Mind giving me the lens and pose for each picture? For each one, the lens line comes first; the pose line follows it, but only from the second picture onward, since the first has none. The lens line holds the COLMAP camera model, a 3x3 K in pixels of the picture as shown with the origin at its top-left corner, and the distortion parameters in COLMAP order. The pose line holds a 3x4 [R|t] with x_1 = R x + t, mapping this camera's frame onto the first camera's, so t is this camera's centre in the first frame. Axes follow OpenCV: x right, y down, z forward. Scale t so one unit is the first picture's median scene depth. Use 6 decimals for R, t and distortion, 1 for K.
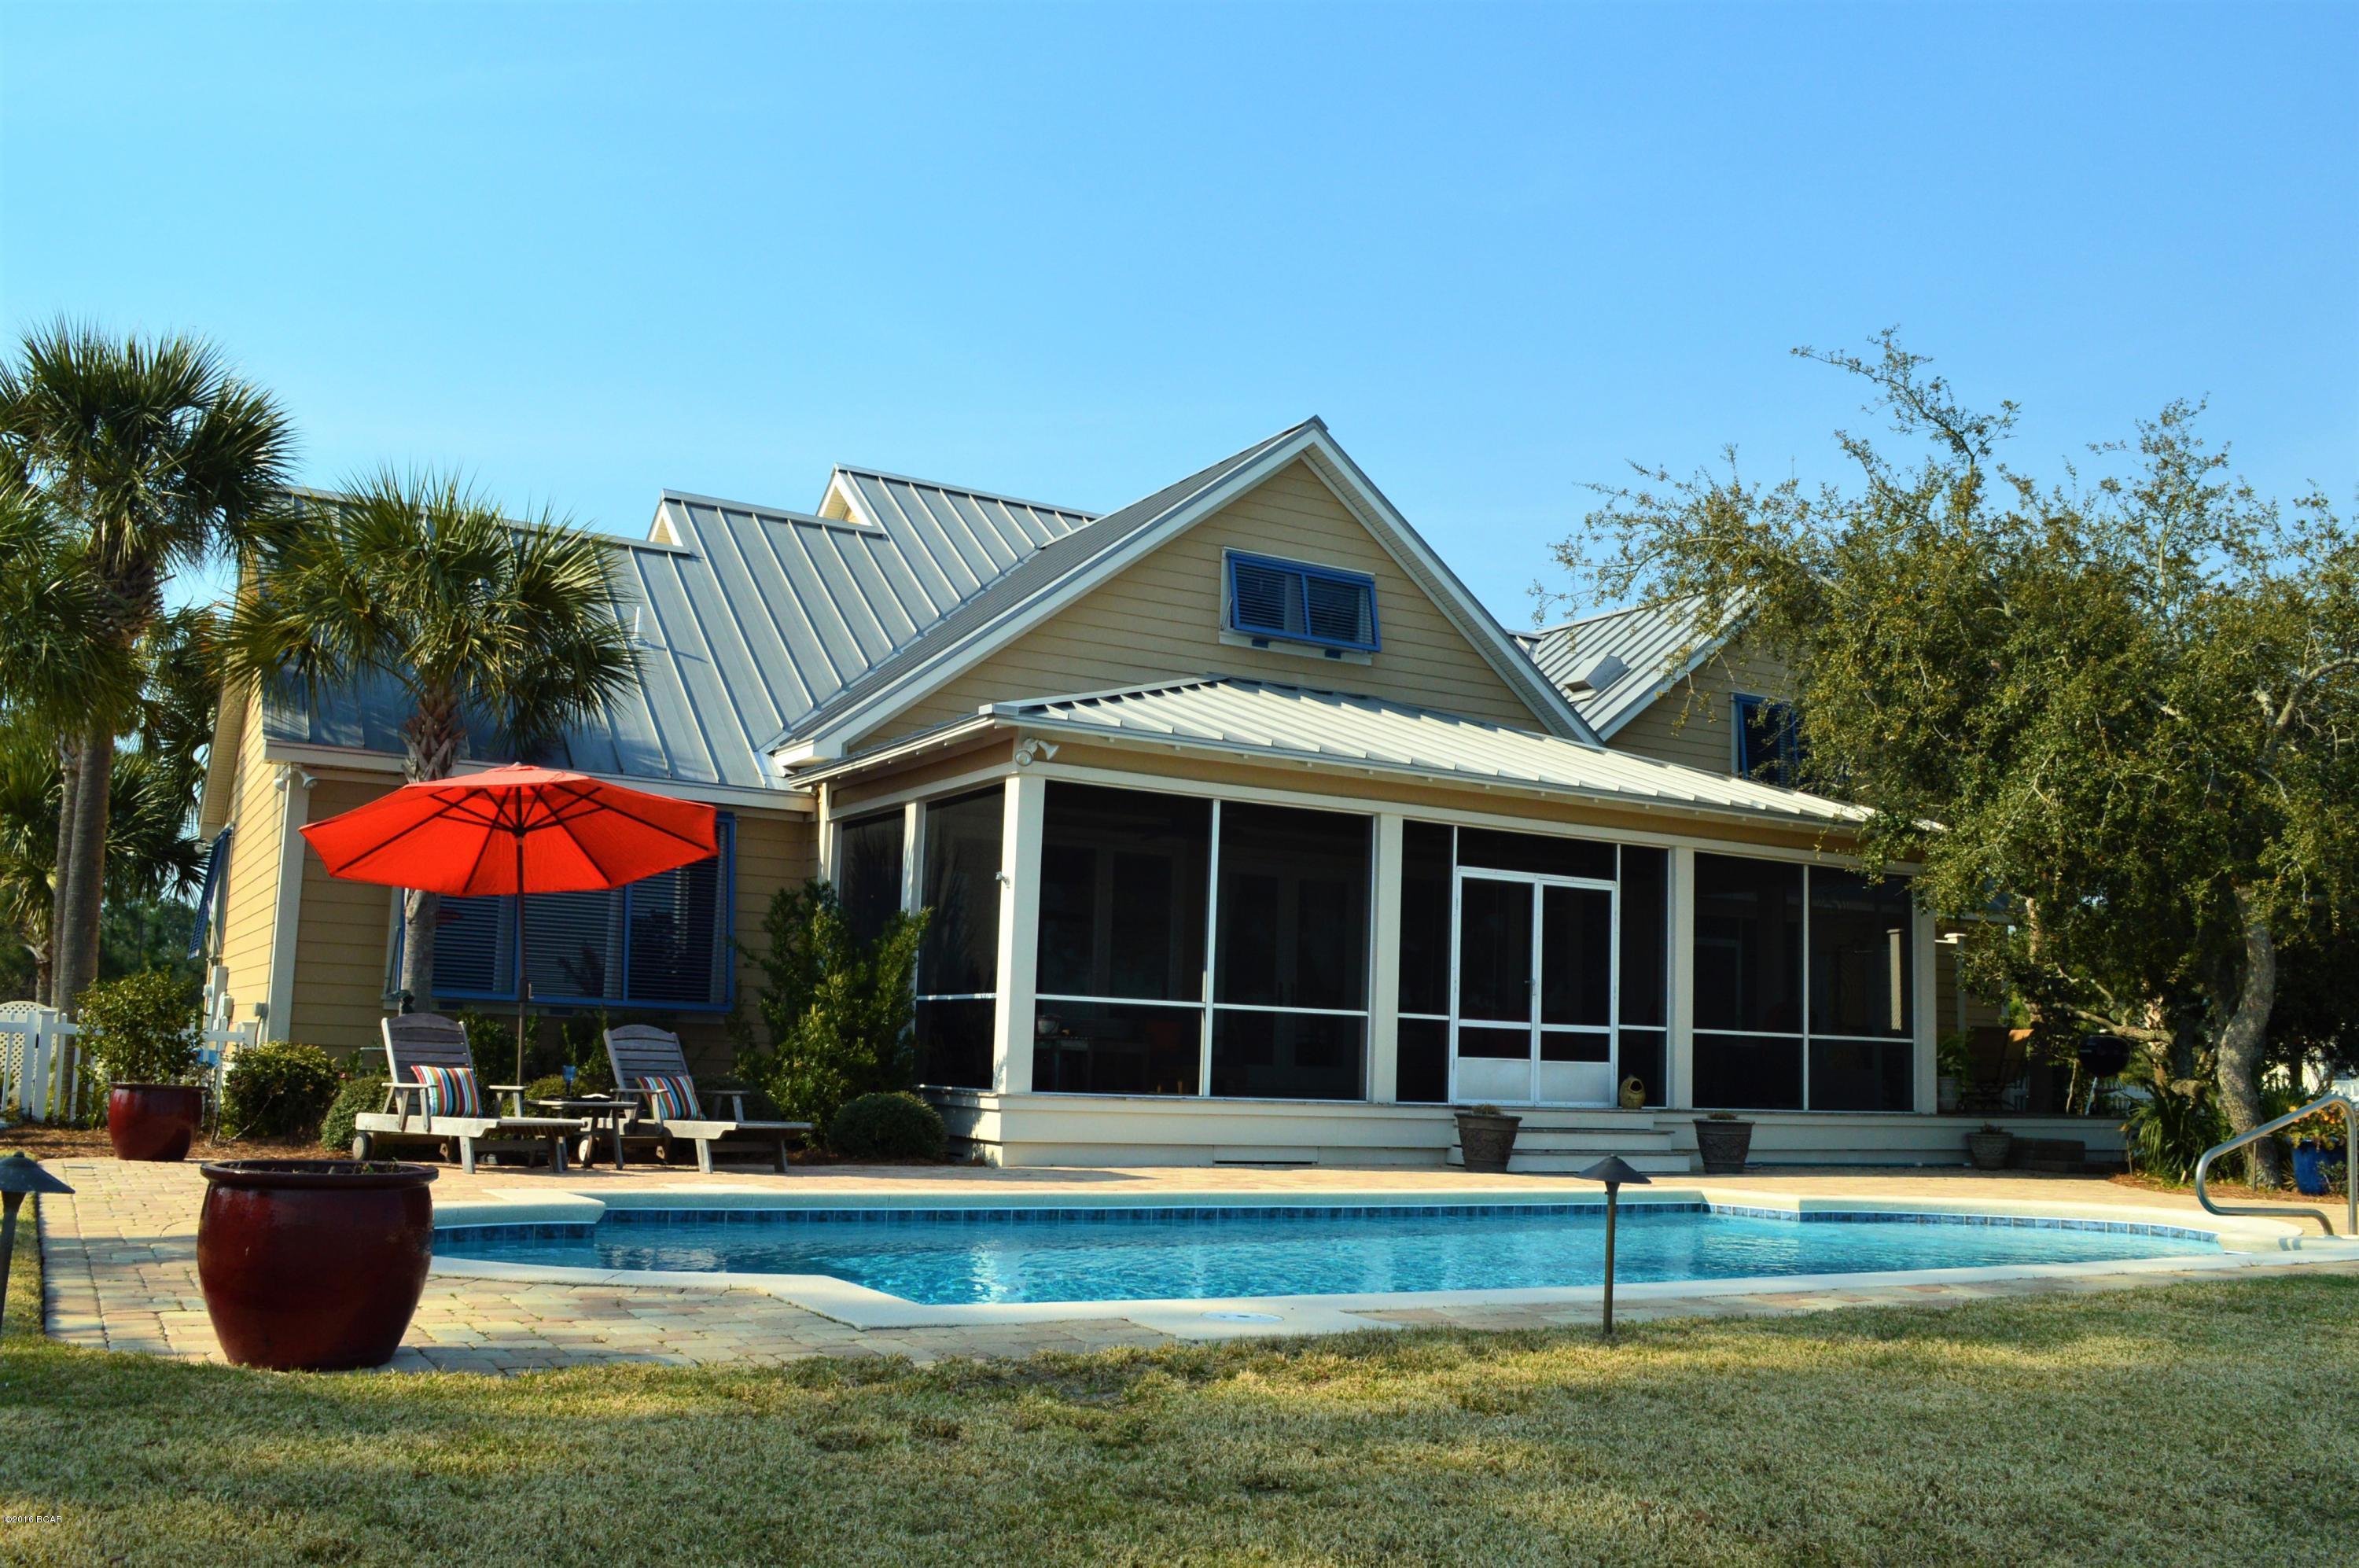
lens RADIAL K [[1949.3, 0, 1182.6], [0, 1949.3, 802.7], [0, 0, 1]] dist [-0.076896, 0.009507]
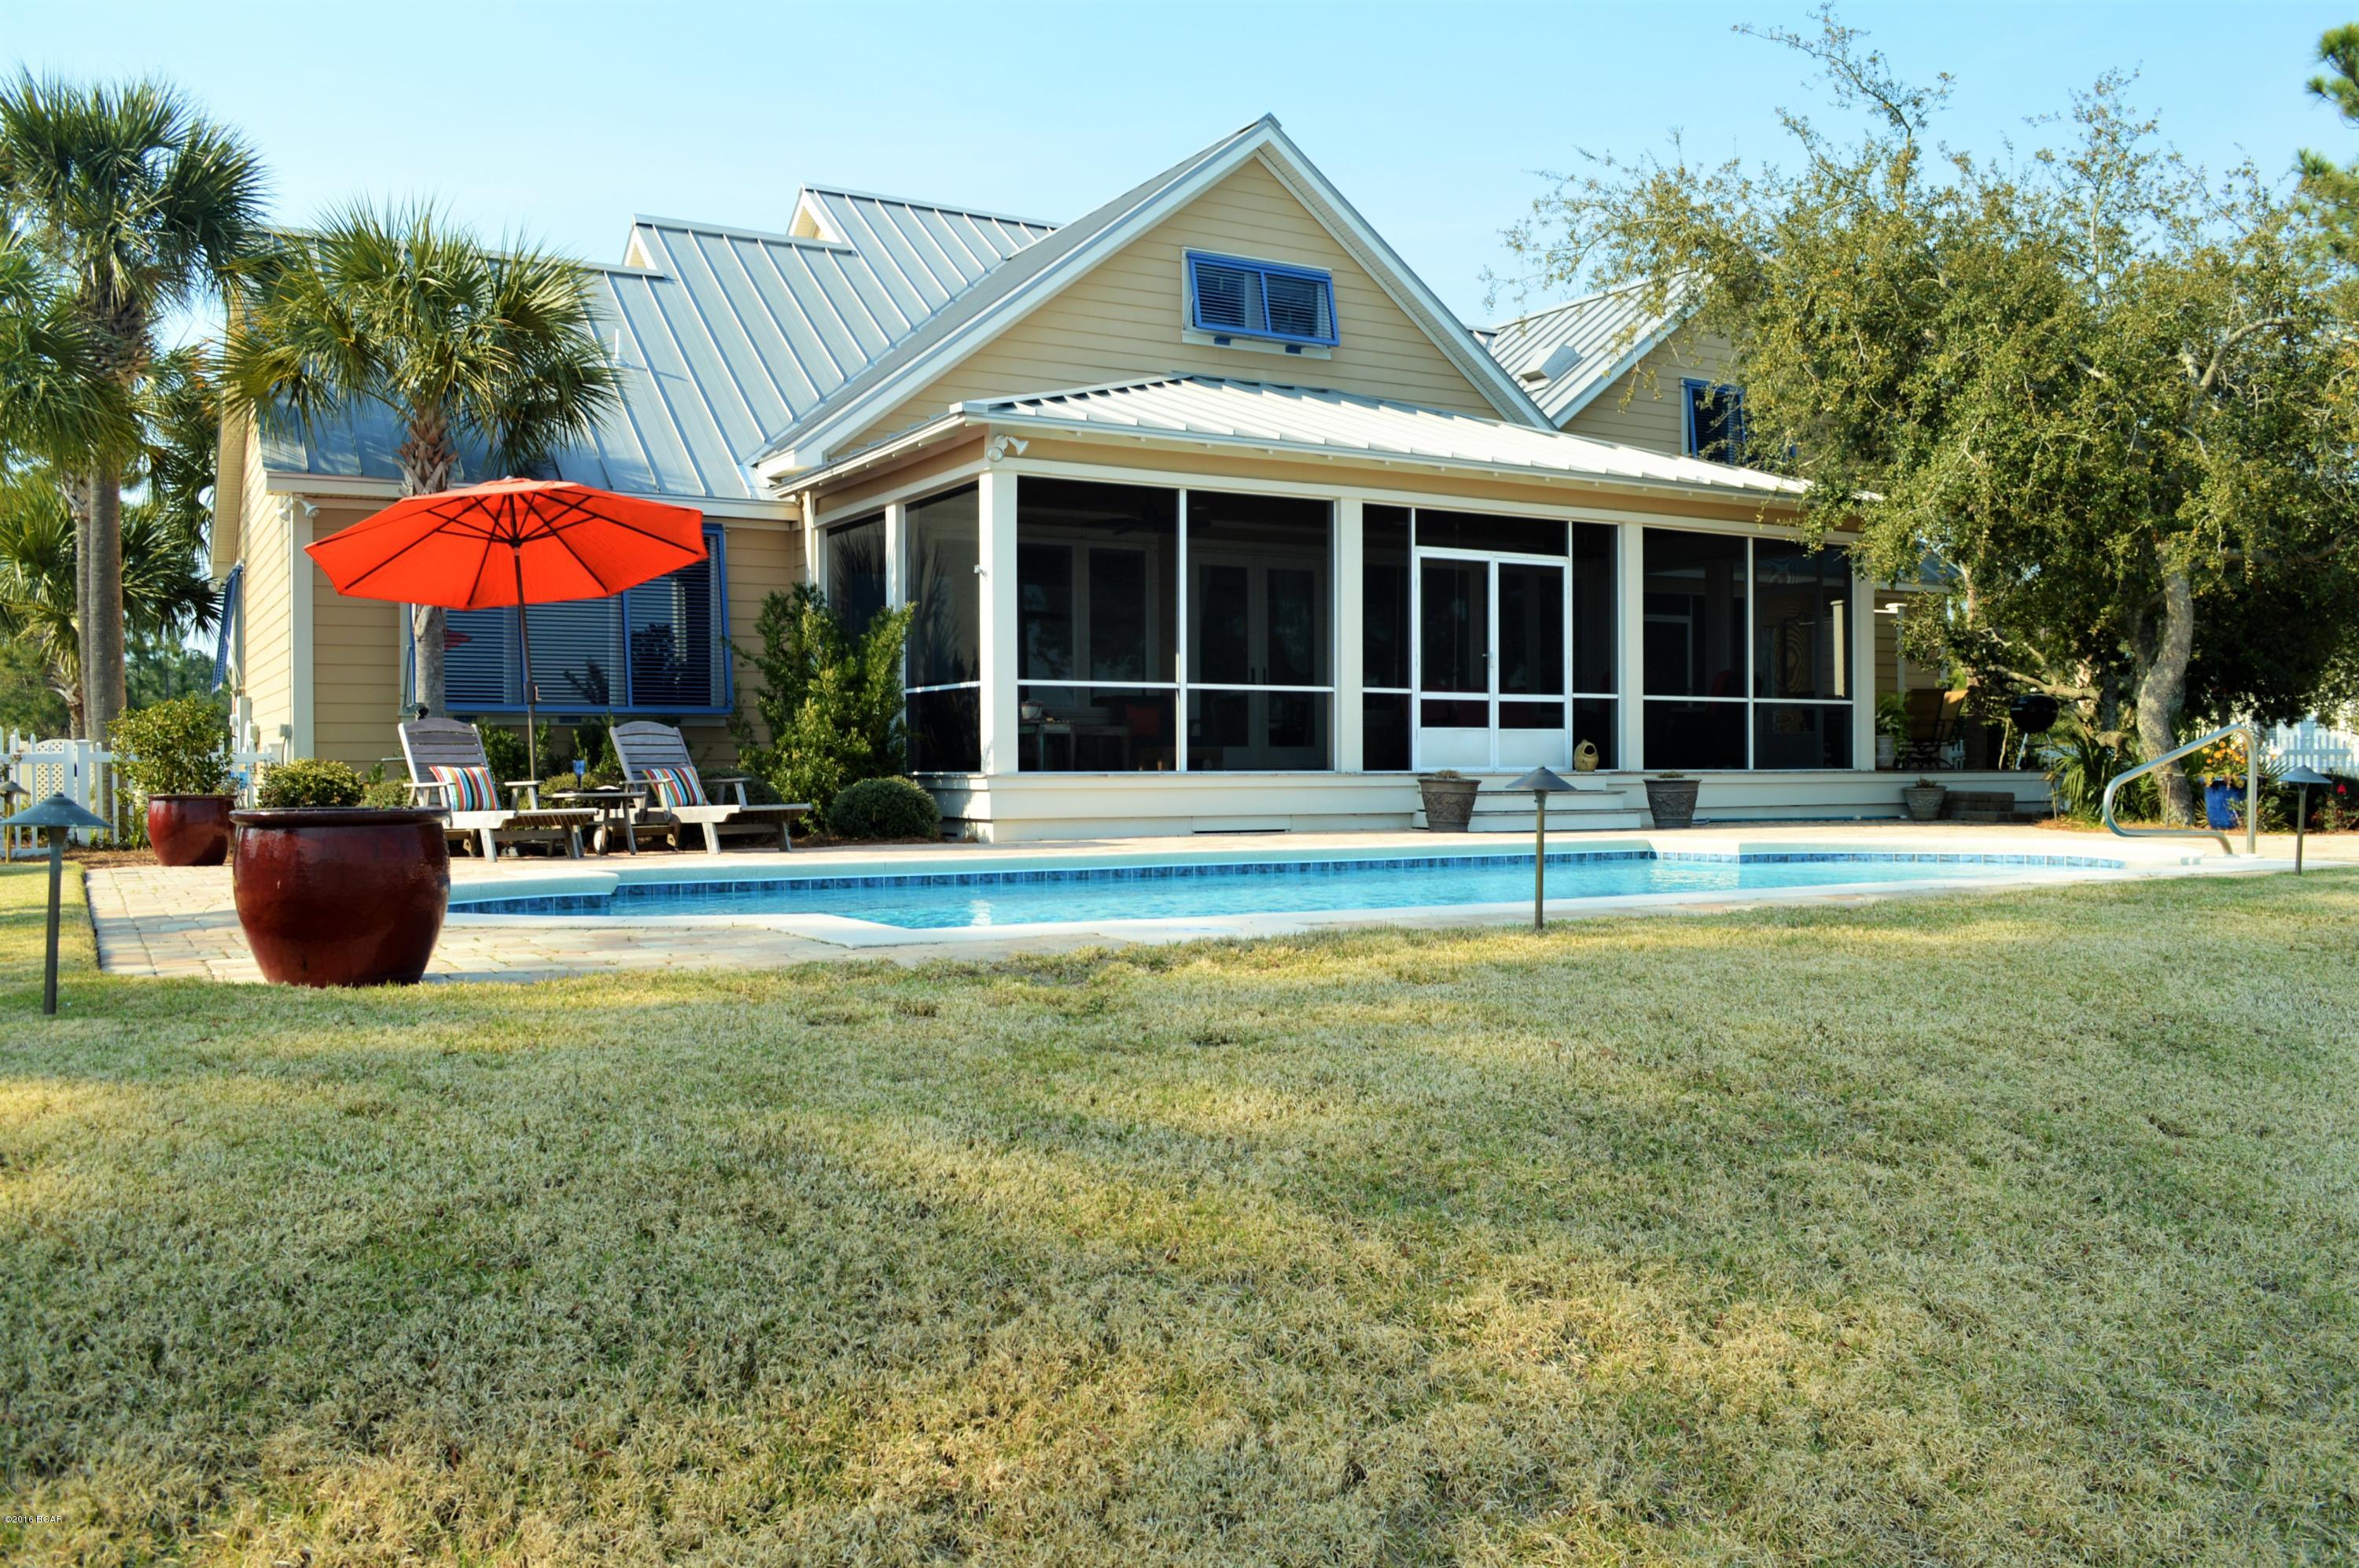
lens RADIAL K [[1868.3, 0, 1179.7], [0, 1868.3, 770.4], [0, 0, 1]] dist [-0.077475, 0.011493]
pose [[0.999256, -0.038339, 0.004241, 0.005797], [0.037422, 0.990215, 0.134436, 0.013124], [-0.009353, -0.134177, 0.990913, -0.009199]]
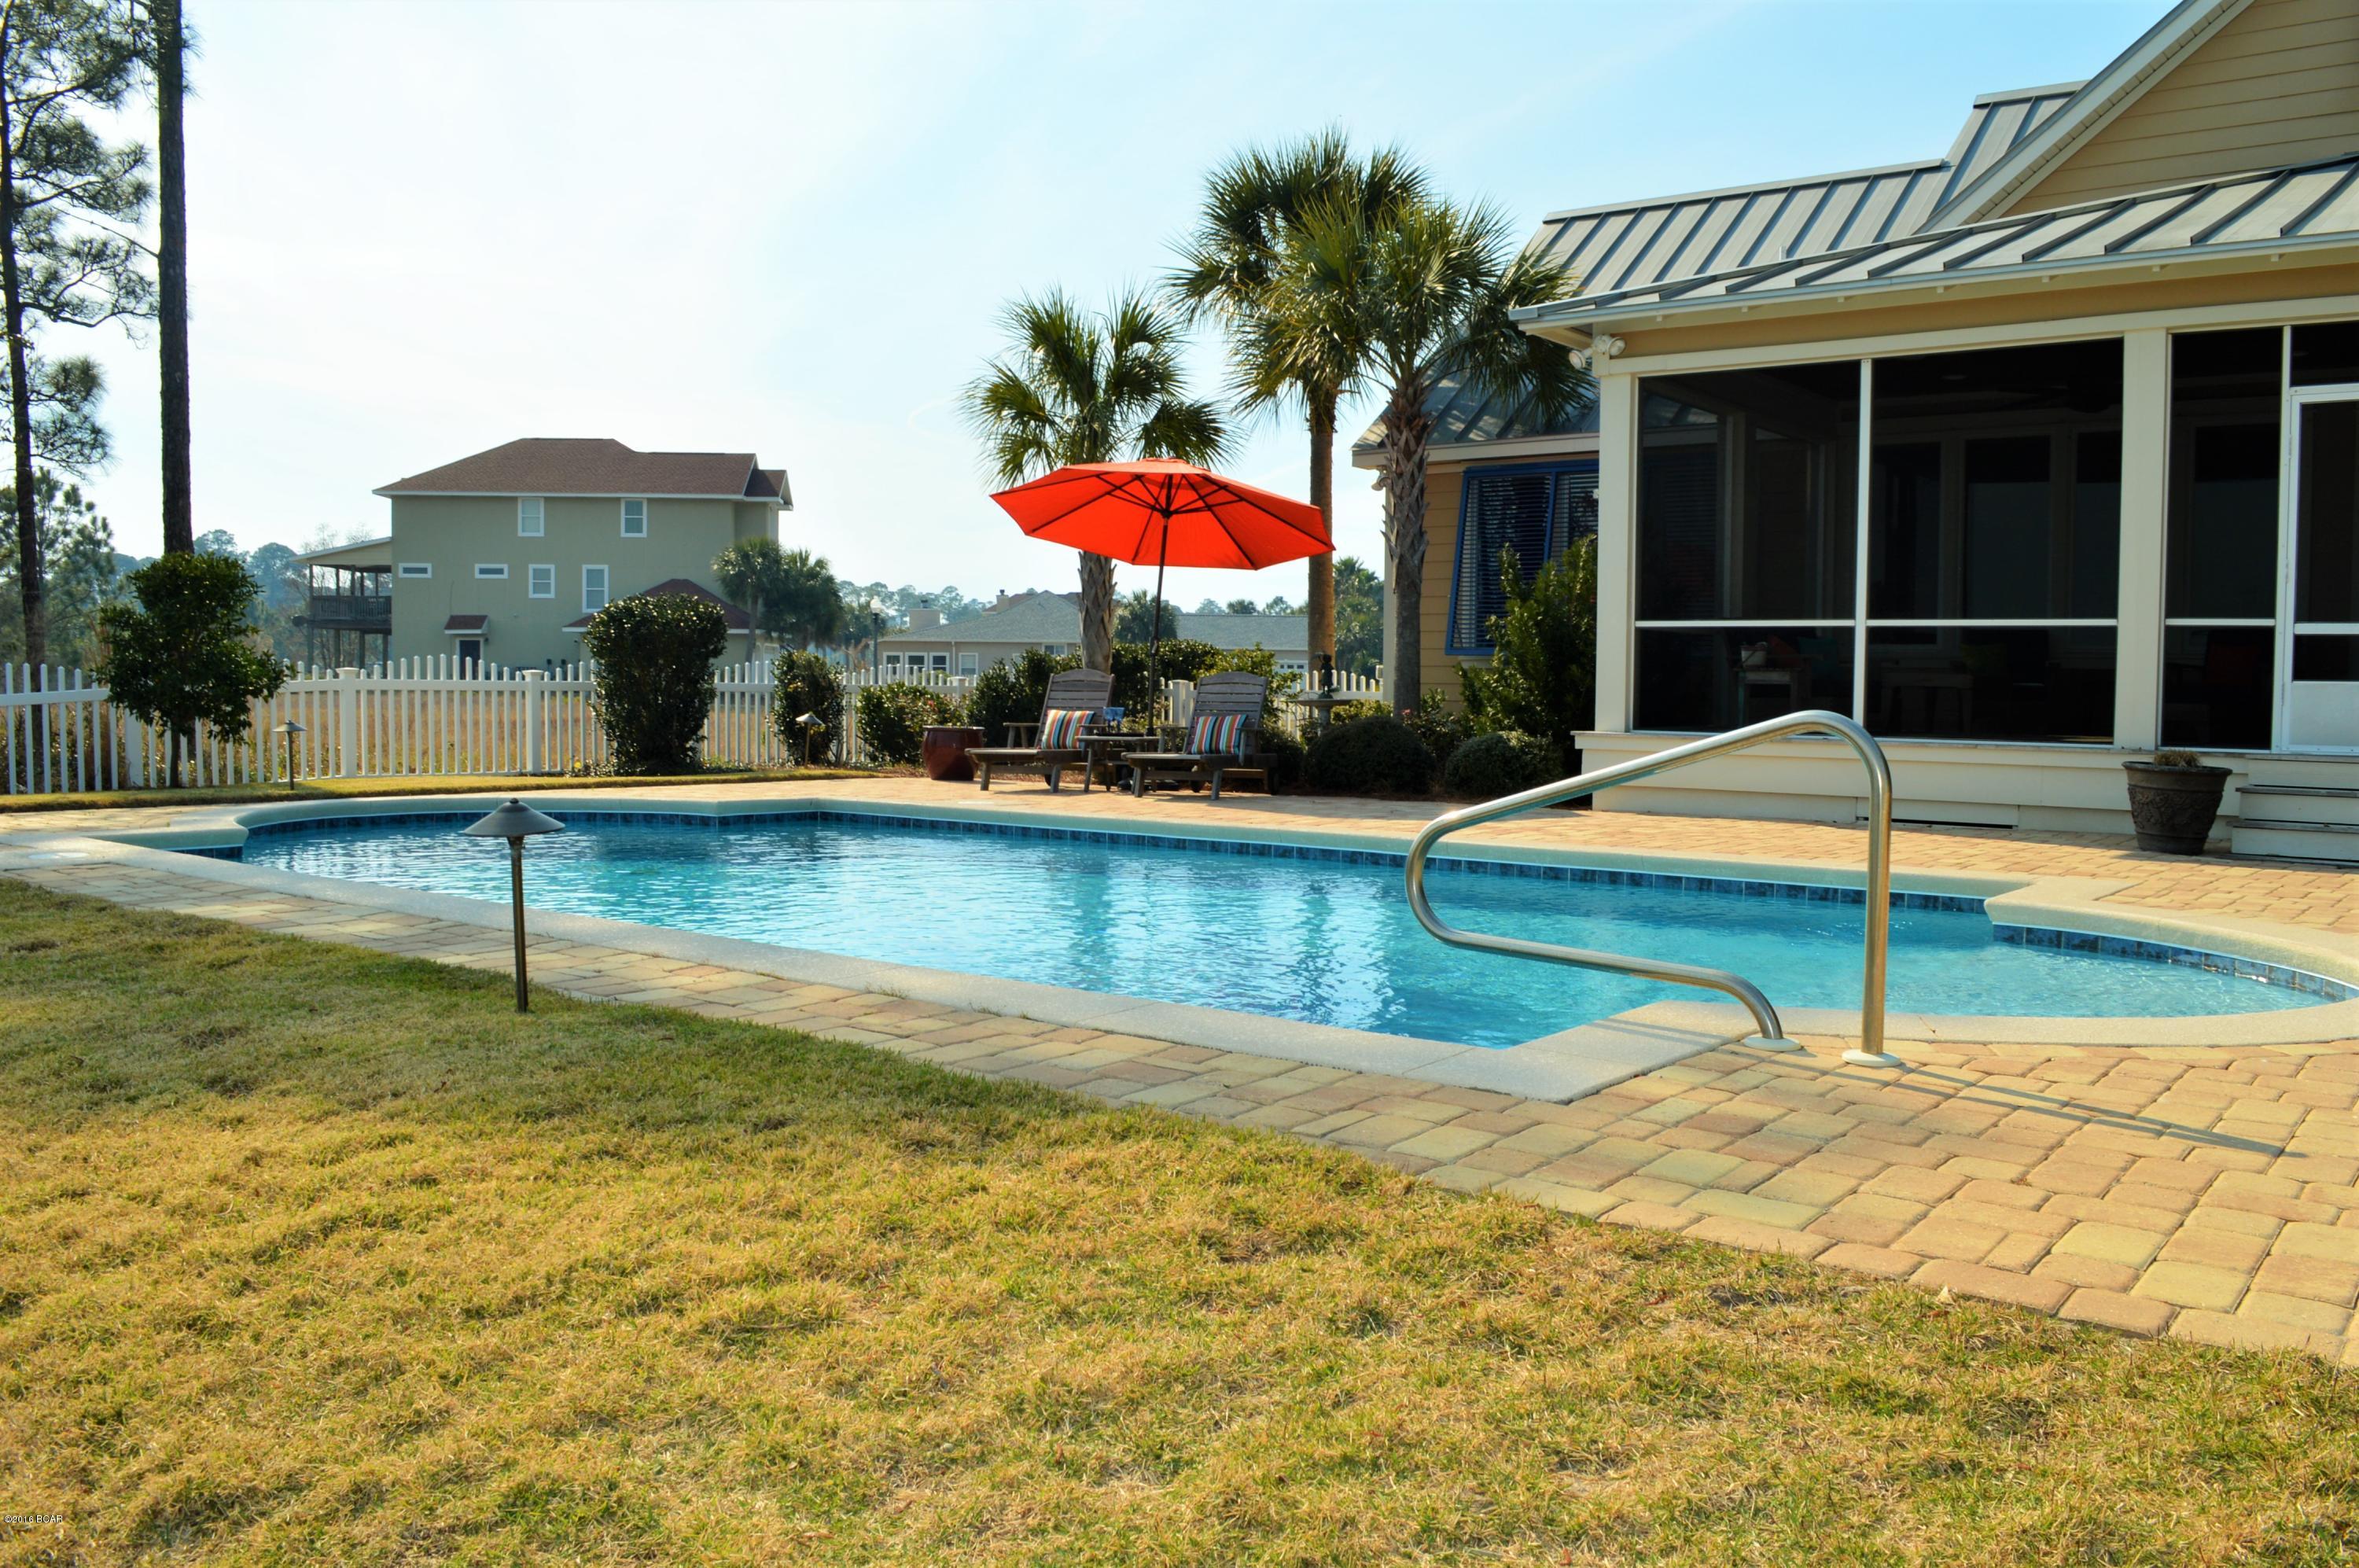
lens RADIAL K [[1868.3, 0, 1178.4], [0, 1868.3, 791.0], [0, 0, 1]] dist [-0.077475, 0.011493]
pose [[0.412528, 0.022911, -0.910657, 0.575434], [0.123961, 0.988973, 0.081036, 0.075009], [0.902471, -0.146316, 0.405139, 0.426819]]
